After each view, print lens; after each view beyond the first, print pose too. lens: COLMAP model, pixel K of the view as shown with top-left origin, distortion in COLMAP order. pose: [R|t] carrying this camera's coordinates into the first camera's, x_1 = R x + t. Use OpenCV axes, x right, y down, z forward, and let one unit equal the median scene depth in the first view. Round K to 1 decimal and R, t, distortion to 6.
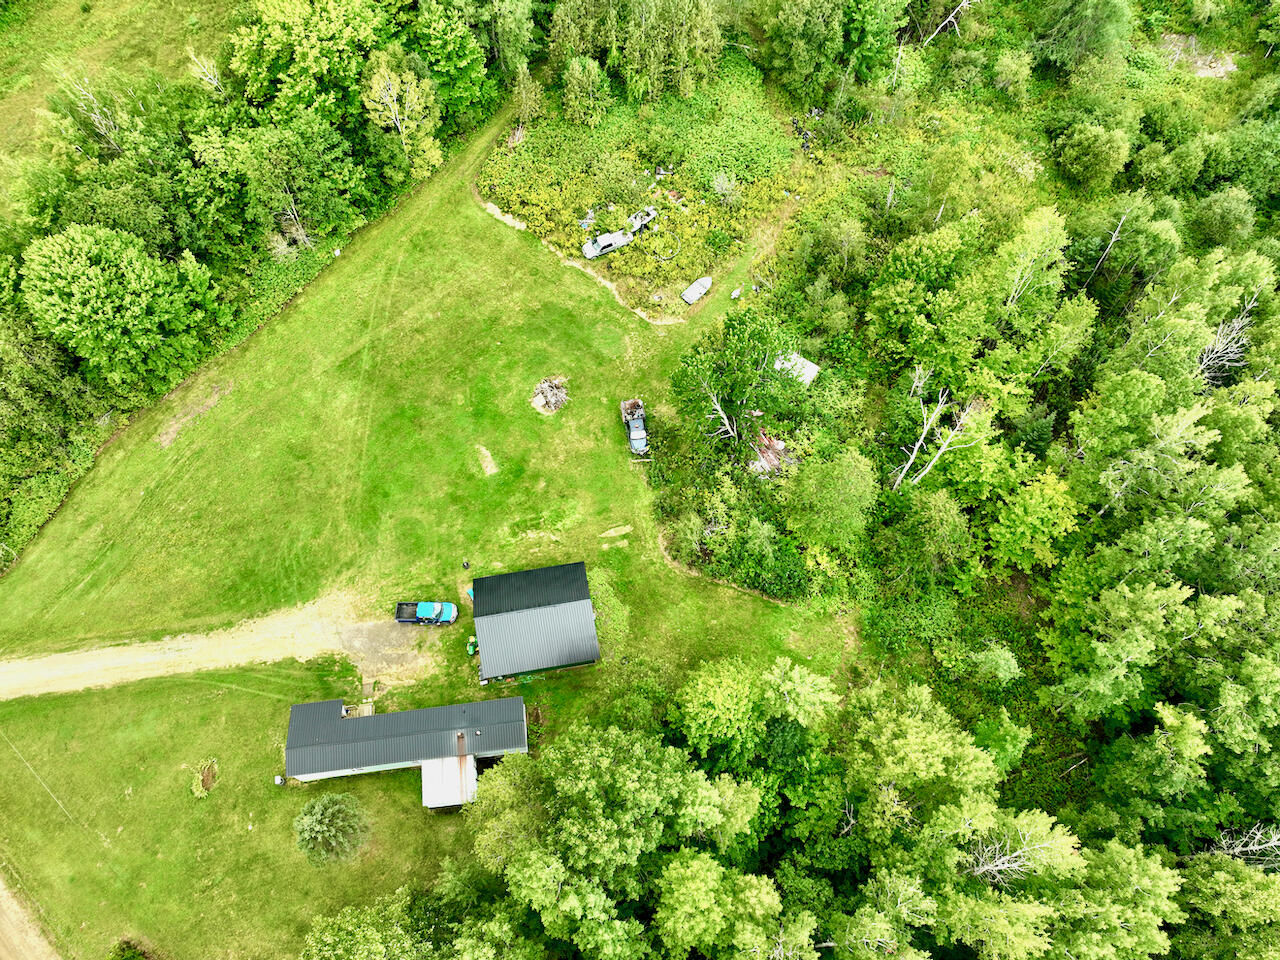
lens RADIAL K [[900.0, 0, 643.2], [0, 900.0, 476.8], [0, 0, 1]] dist [0.003593, 0.008240]
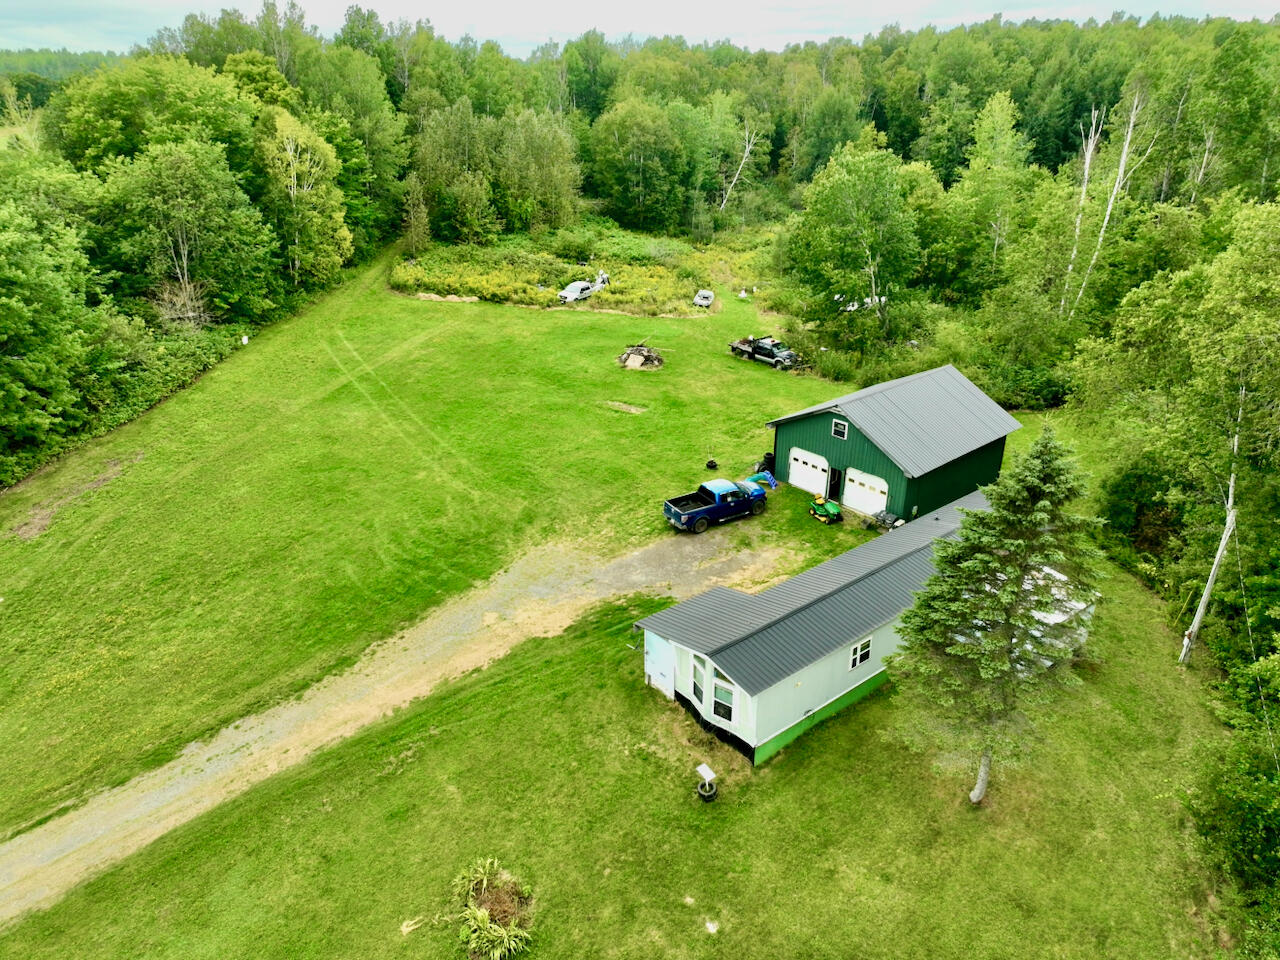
lens RADIAL K [[900.0, 0, 643.2], [0, 900.0, 476.8], [0, 0, 1]] dist [0.003593, 0.008240]
pose [[0.850653, -0.214858, 0.479819, -0.521481], [0.464336, 0.735052, -0.494056, 0.375635], [-0.246540, 0.643067, 0.725040, 0.589212]]
